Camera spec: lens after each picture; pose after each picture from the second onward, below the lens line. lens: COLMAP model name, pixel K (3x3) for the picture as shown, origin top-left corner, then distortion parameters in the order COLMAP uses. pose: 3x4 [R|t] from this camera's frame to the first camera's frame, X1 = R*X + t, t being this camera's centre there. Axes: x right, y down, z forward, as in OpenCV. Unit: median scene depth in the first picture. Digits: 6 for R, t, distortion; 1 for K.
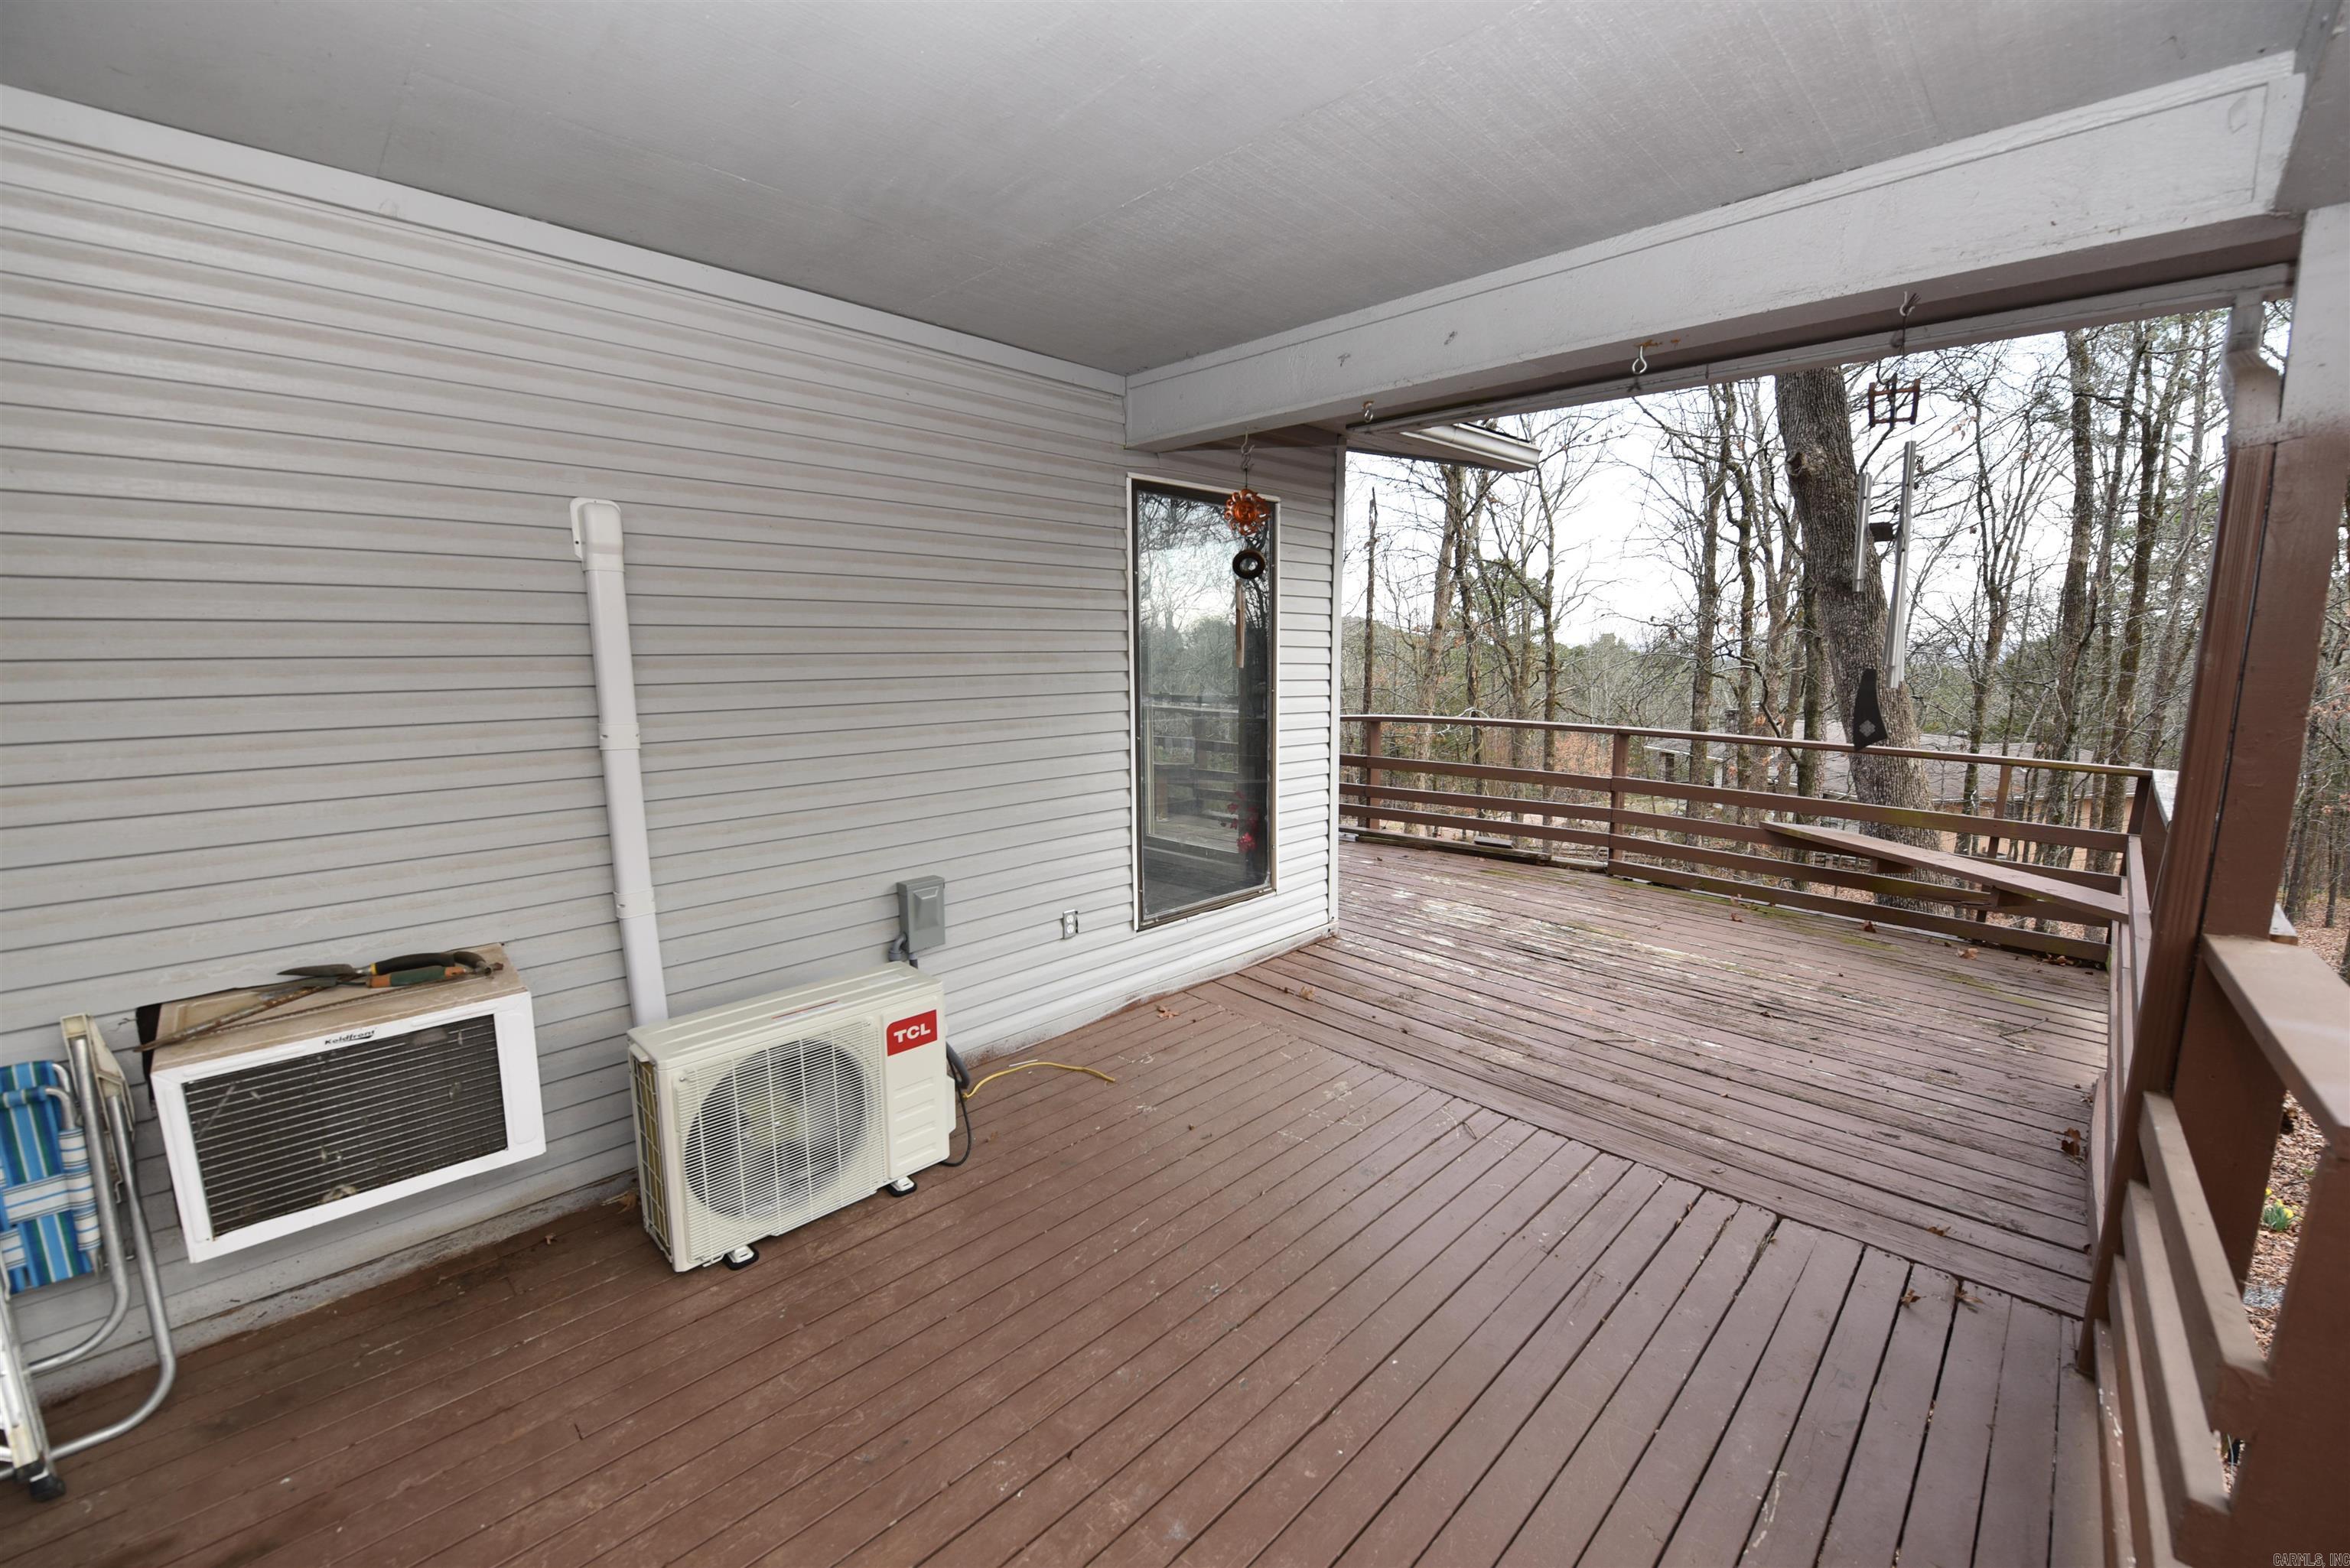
lens RADIAL K [[936.0, 0, 1185.0], [0, 936.0, 780.2], [0, 0, 1]] dist [-0.014864, -0.002084]
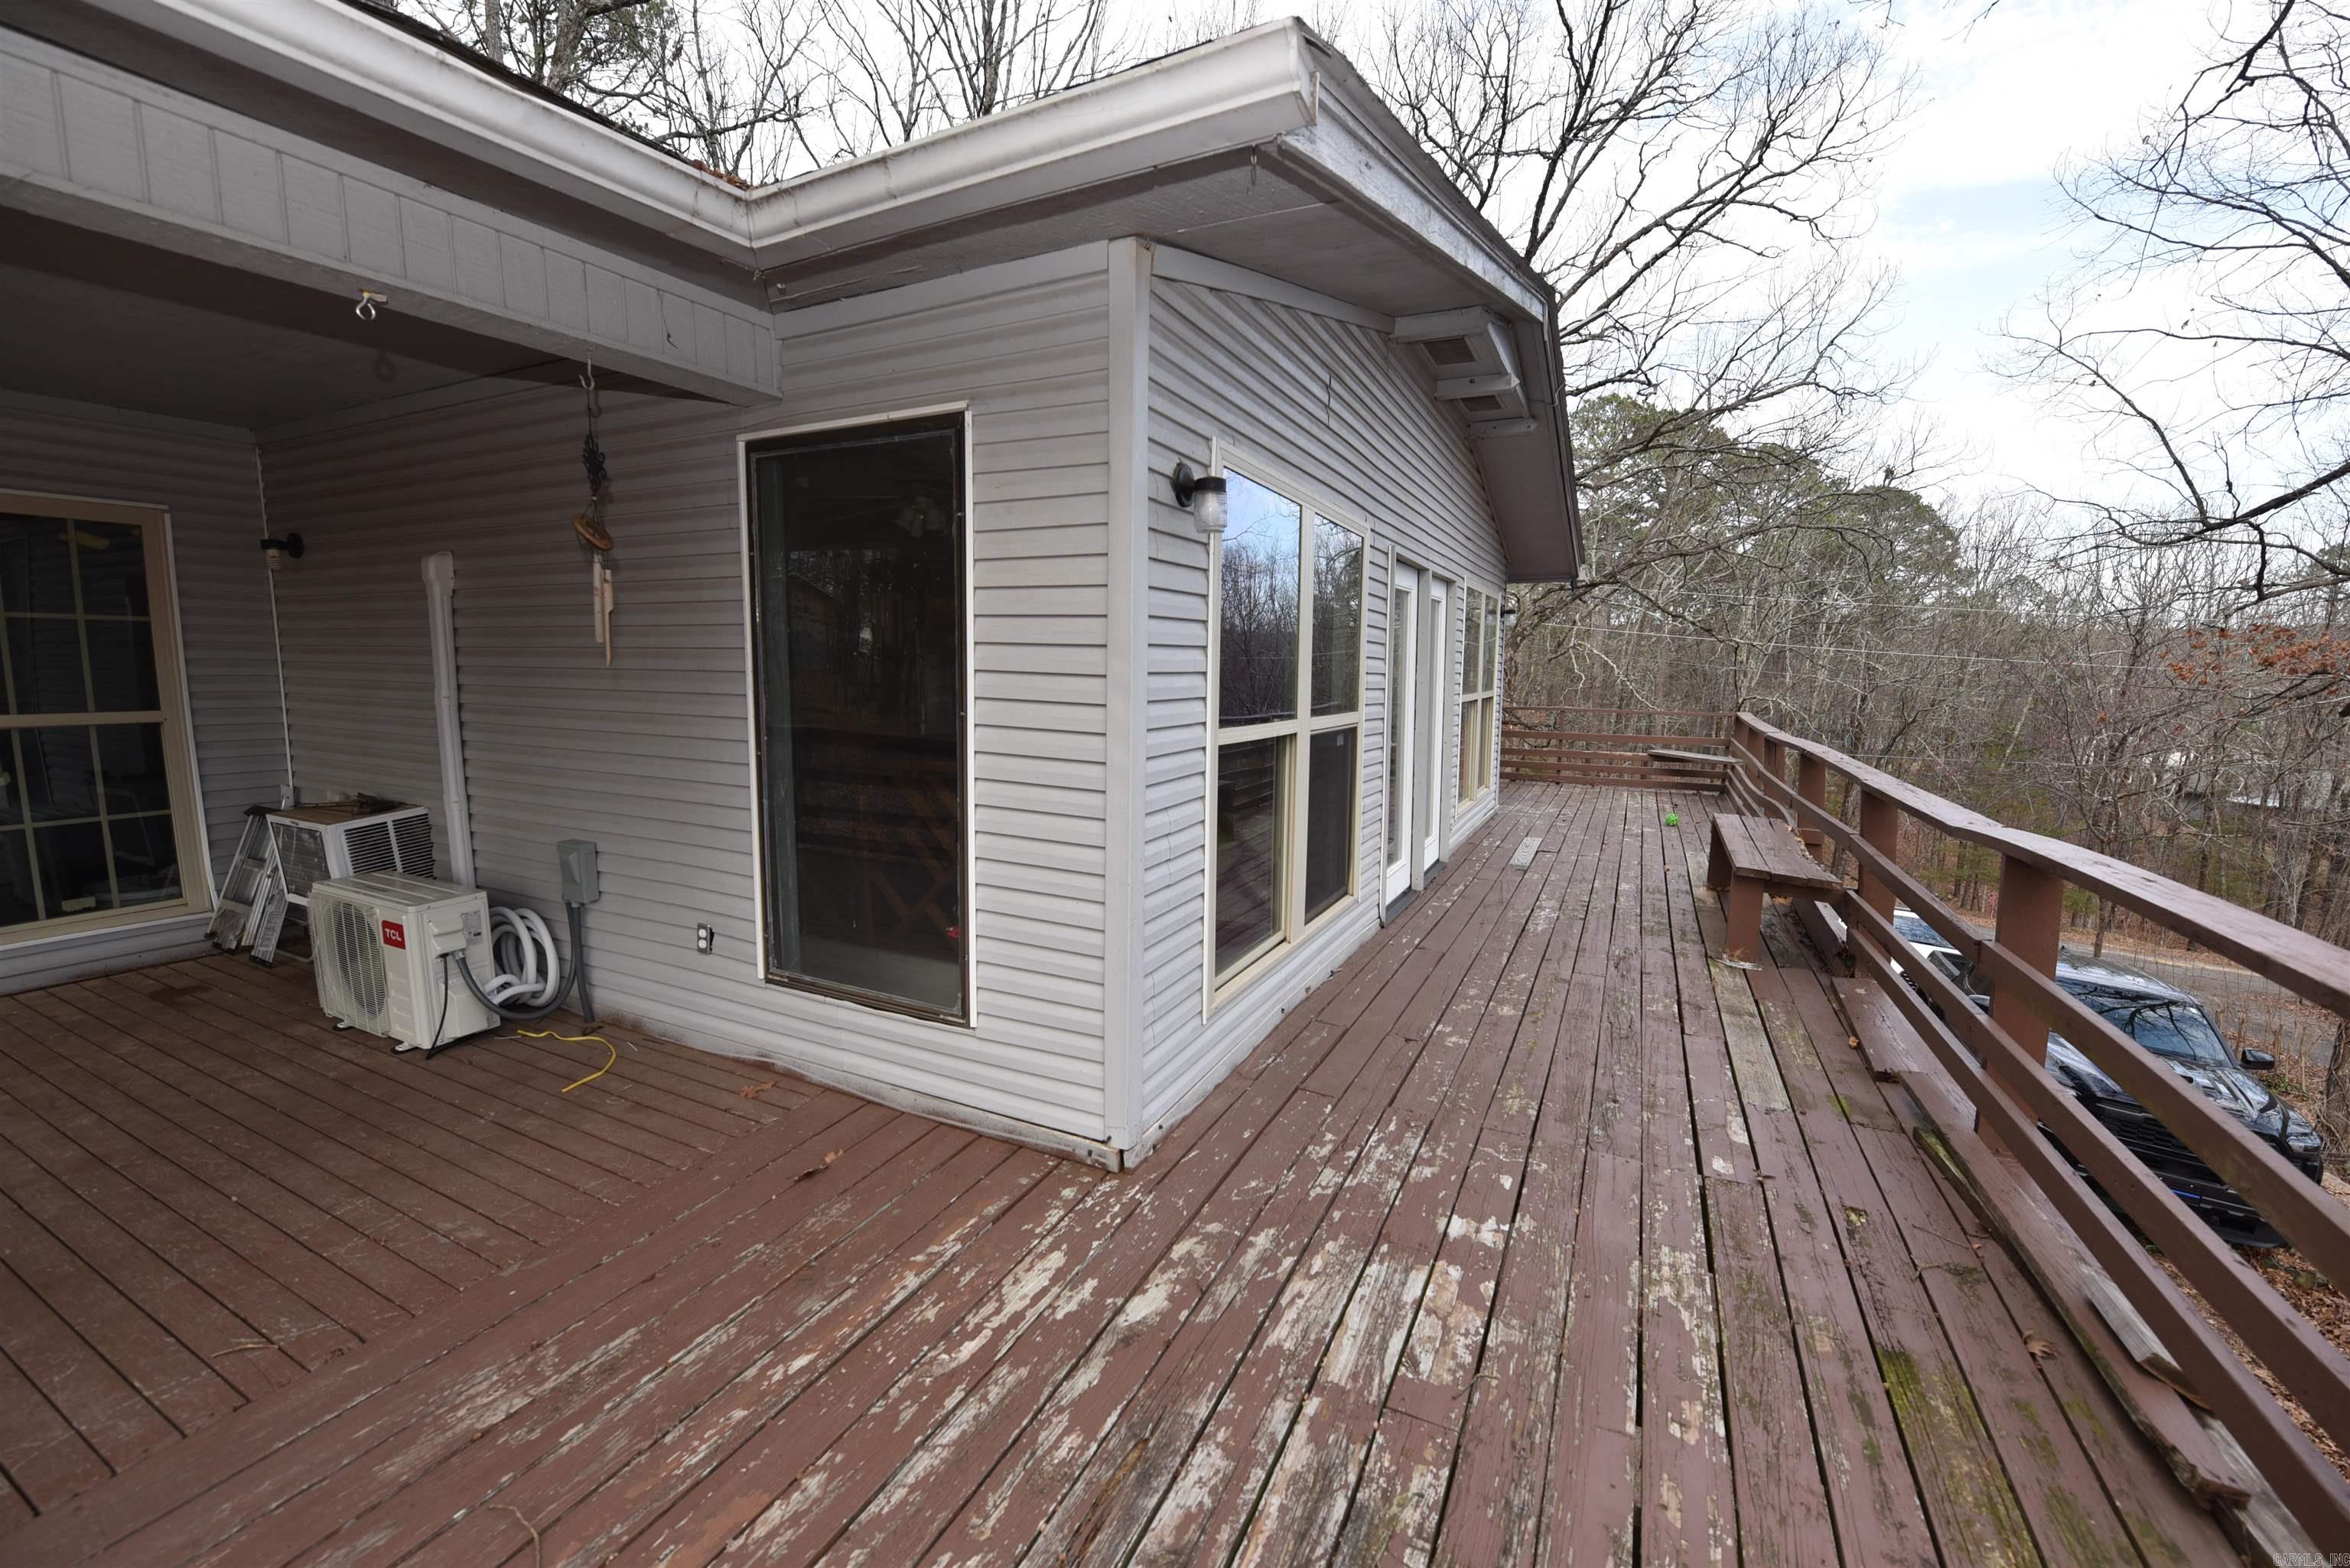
lens RADIAL K [[936.0, 0, 1180.9], [0, 936.0, 785.1], [0, 0, 1]] dist [-0.014864, -0.002084]
pose [[0.320909, 0.129990, -0.938147, 0.811905], [-0.149717, 0.985045, 0.085275, -0.136300], [0.935202, 0.113091, 0.335571, 1.023105]]
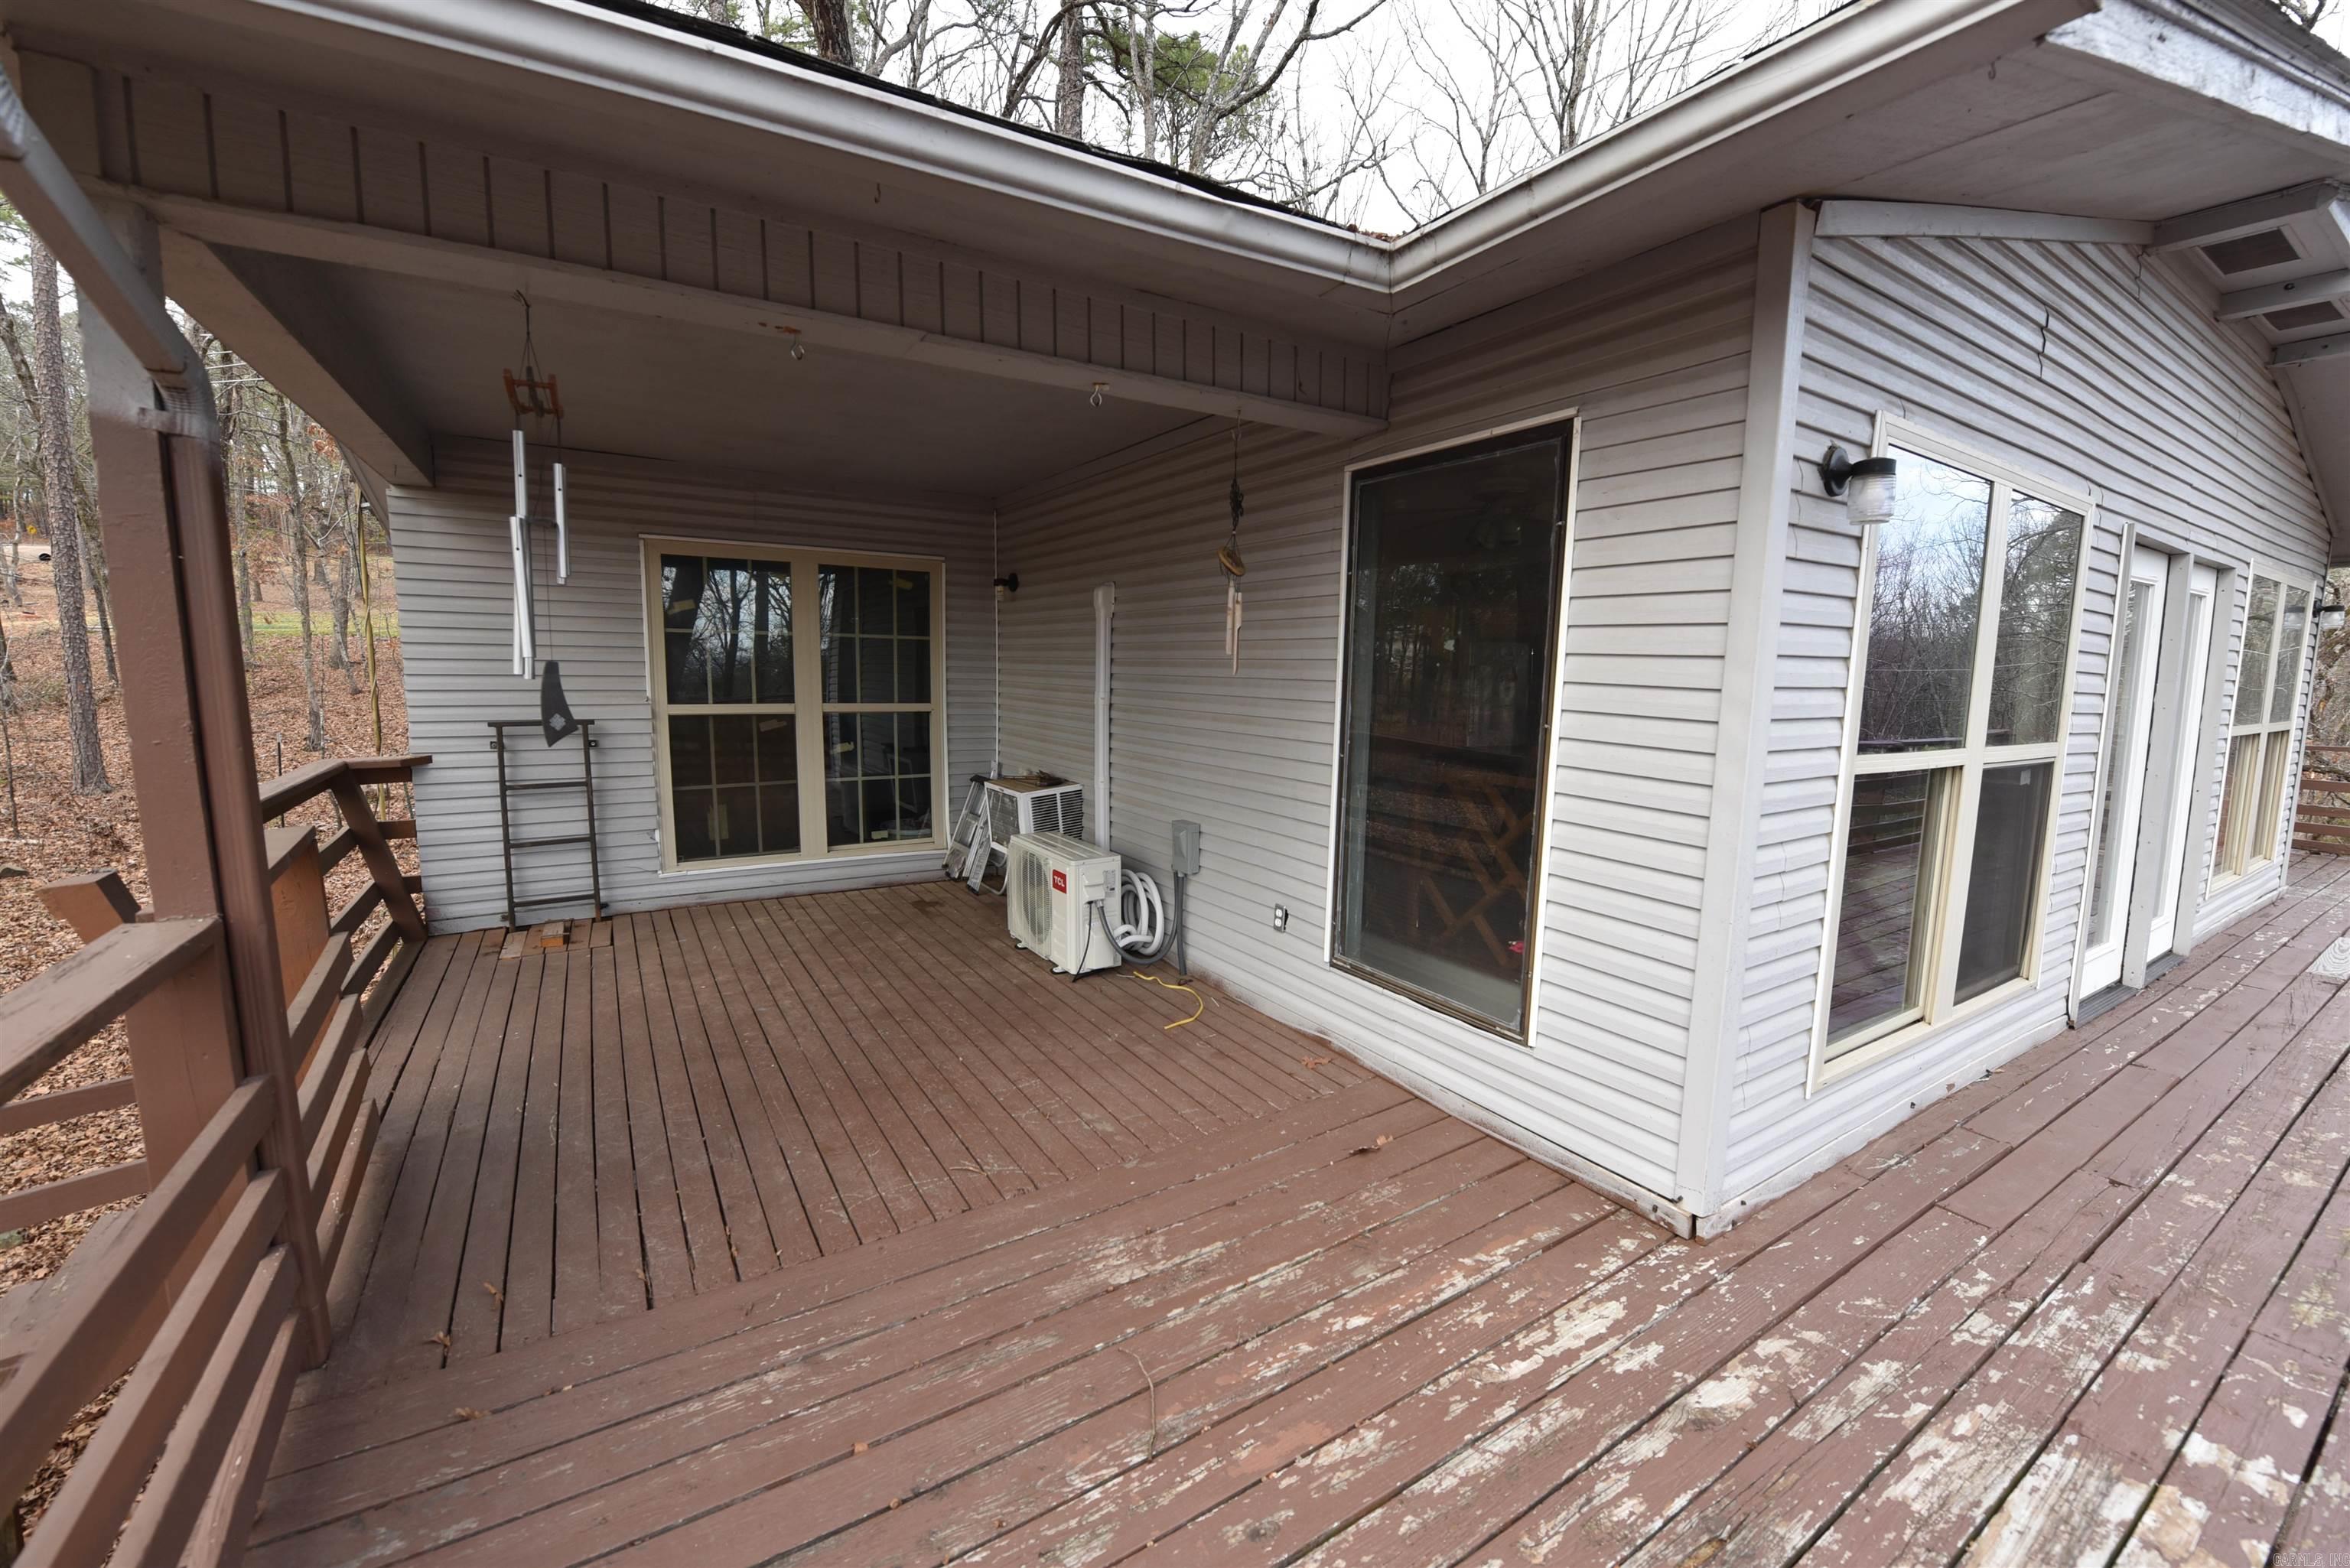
lens RADIAL K [[936.0, 0, 1184.3], [0, 936.0, 785.5], [0, 0, 1]] dist [-0.014864, -0.002084]
pose [[-0.221647, 0.122320, -0.967425, 0.824167], [-0.156268, 0.974824, 0.159058, -0.129938], [0.962524, 0.186432, -0.196952, 0.986247]]
